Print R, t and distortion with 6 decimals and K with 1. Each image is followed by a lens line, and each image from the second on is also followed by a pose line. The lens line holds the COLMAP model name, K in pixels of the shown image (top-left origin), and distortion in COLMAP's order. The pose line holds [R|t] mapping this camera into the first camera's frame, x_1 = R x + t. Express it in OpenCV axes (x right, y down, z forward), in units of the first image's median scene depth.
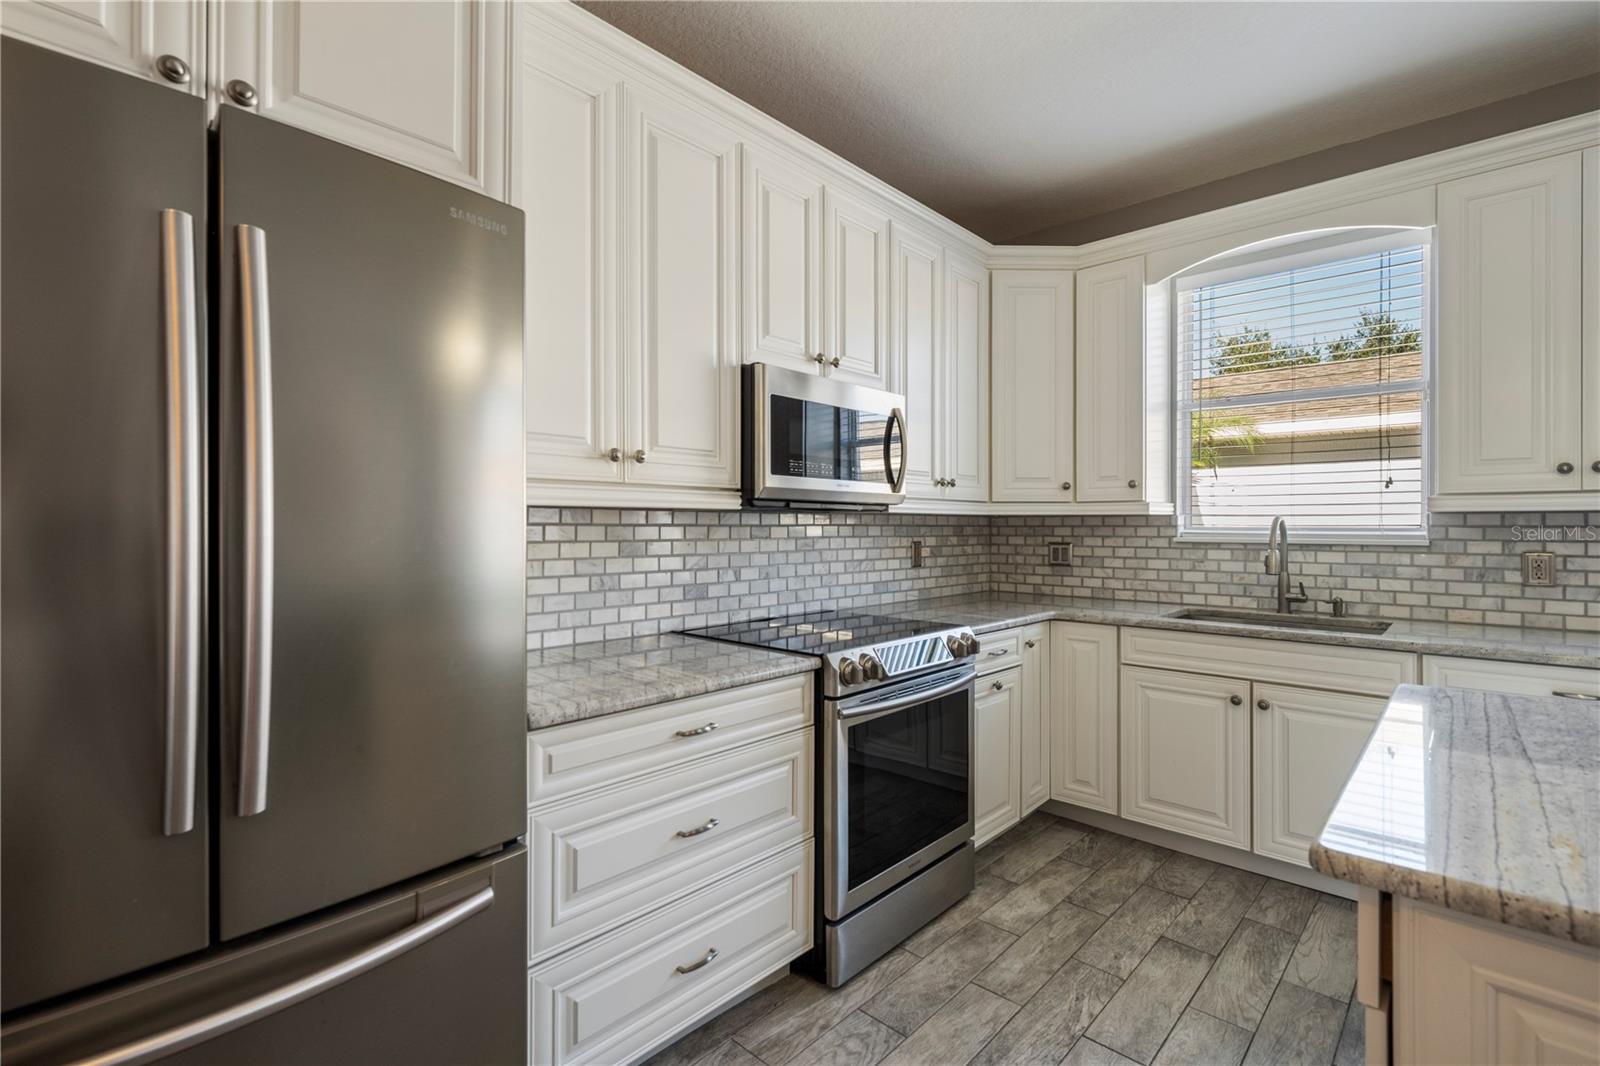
lens RADIAL K [[734.4, 0, 802.1], [0, 734.4, 524.4], [0, 0, 1]] dist [0.000710, 0.000120]
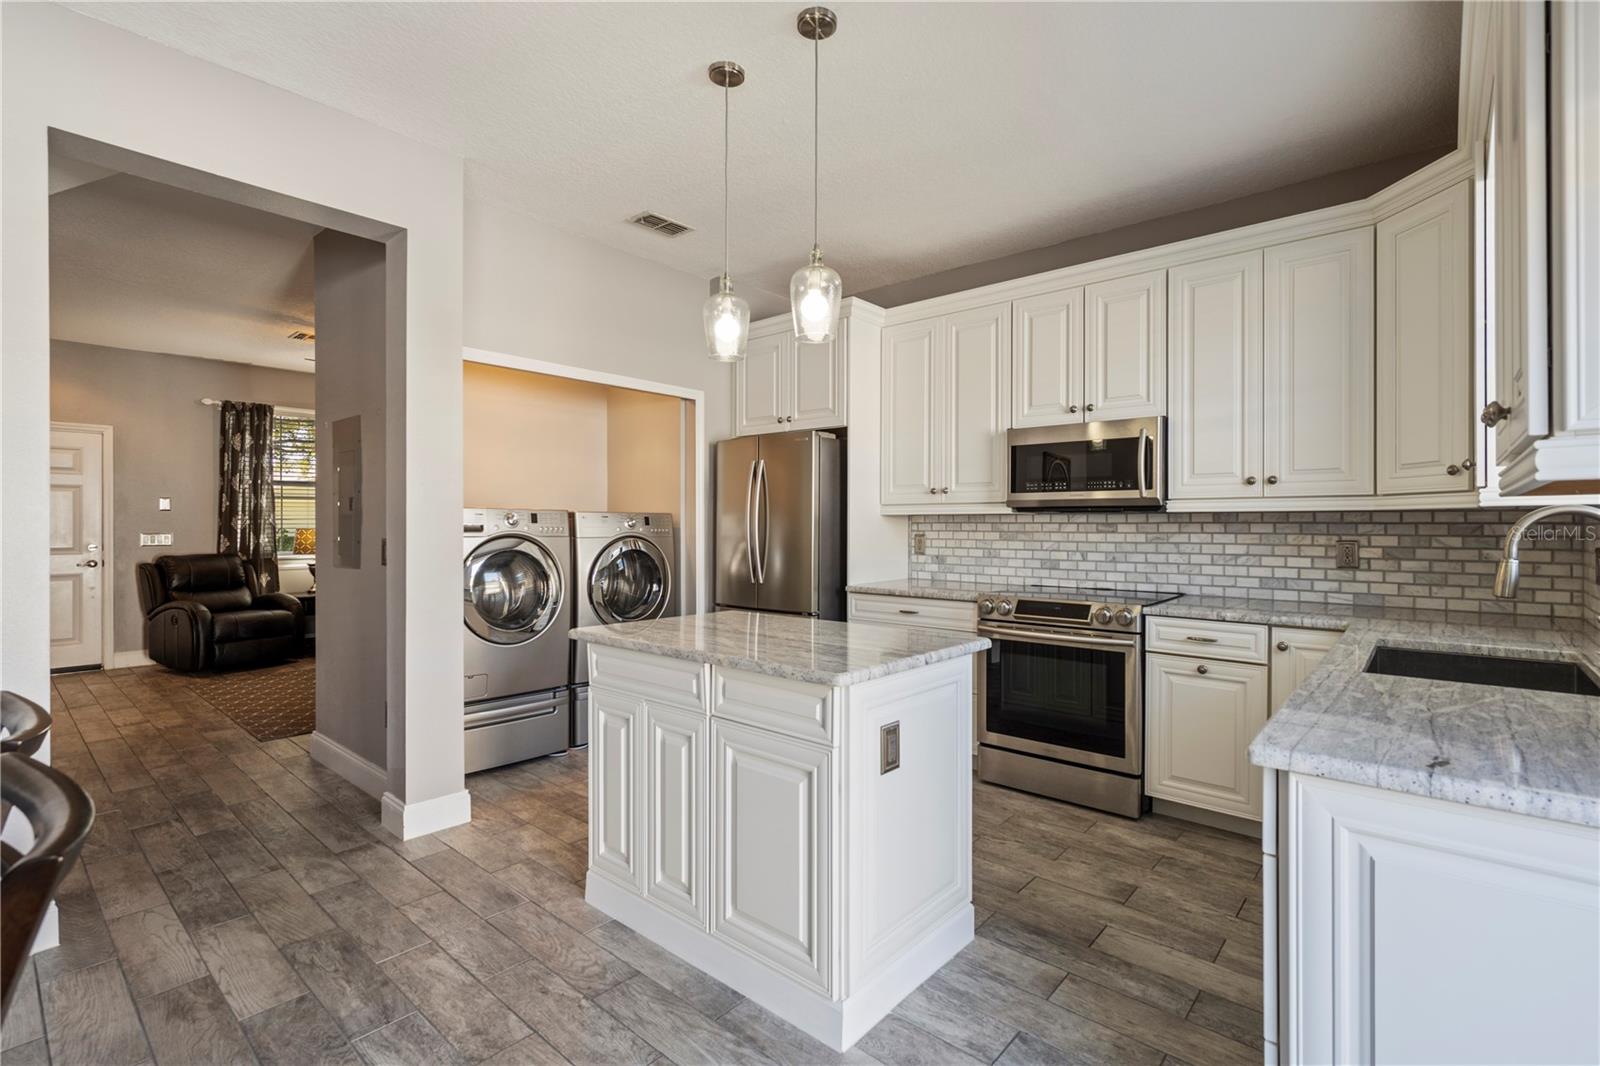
lens RADIAL K [[731.6, 0, 818.4], [0, 731.6, 525.9], [0, 0, 1]] dist [0.000175, -0.000229]
pose [[0.042984, 0.001370, -0.999075, 1.324542], [0.000243, 0.999999, 0.001381, 0.004689], [0.999076, -0.000302, 0.042984, 0.385669]]
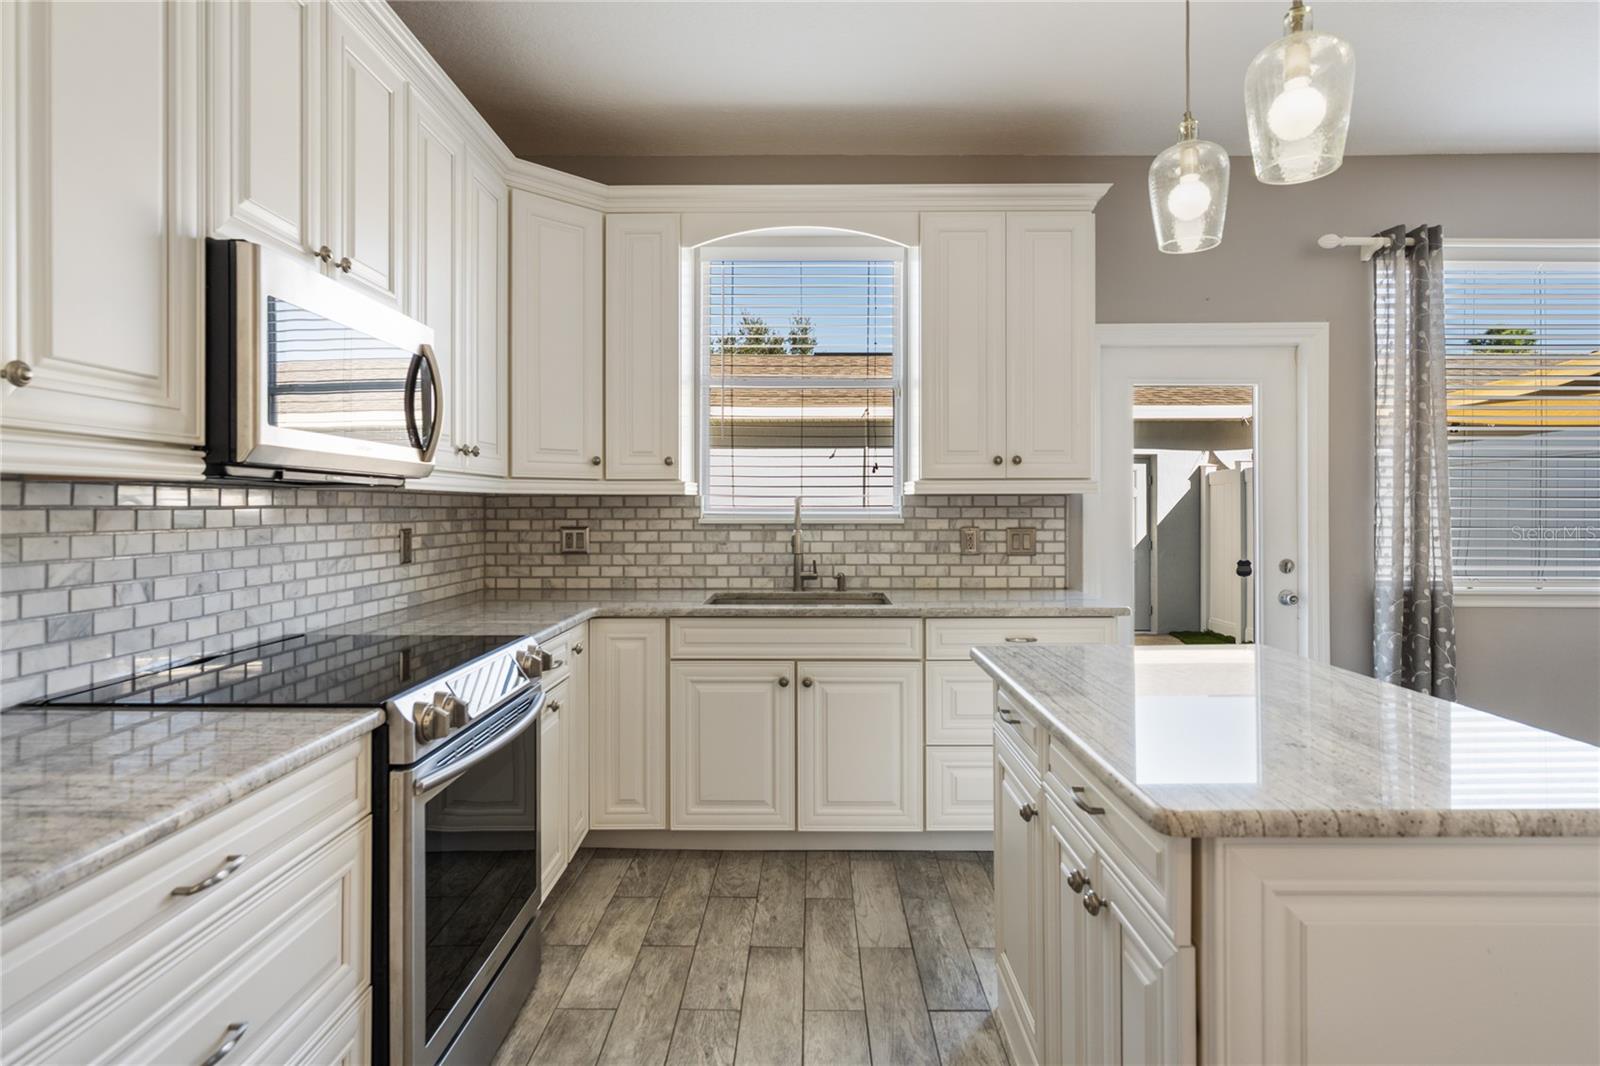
lens RADIAL K [[834.5, 0, 801.2], [0, 834.5, 502.0], [0, 0, 1]] dist [0.000597, -0.000452]
pose [[0.738593, 0.001649, 0.674149, -0.148732], [0.001324, 0.999992, -0.003897, 0.000135], [-0.674150, 0.003771, 0.738585, 0.143254]]
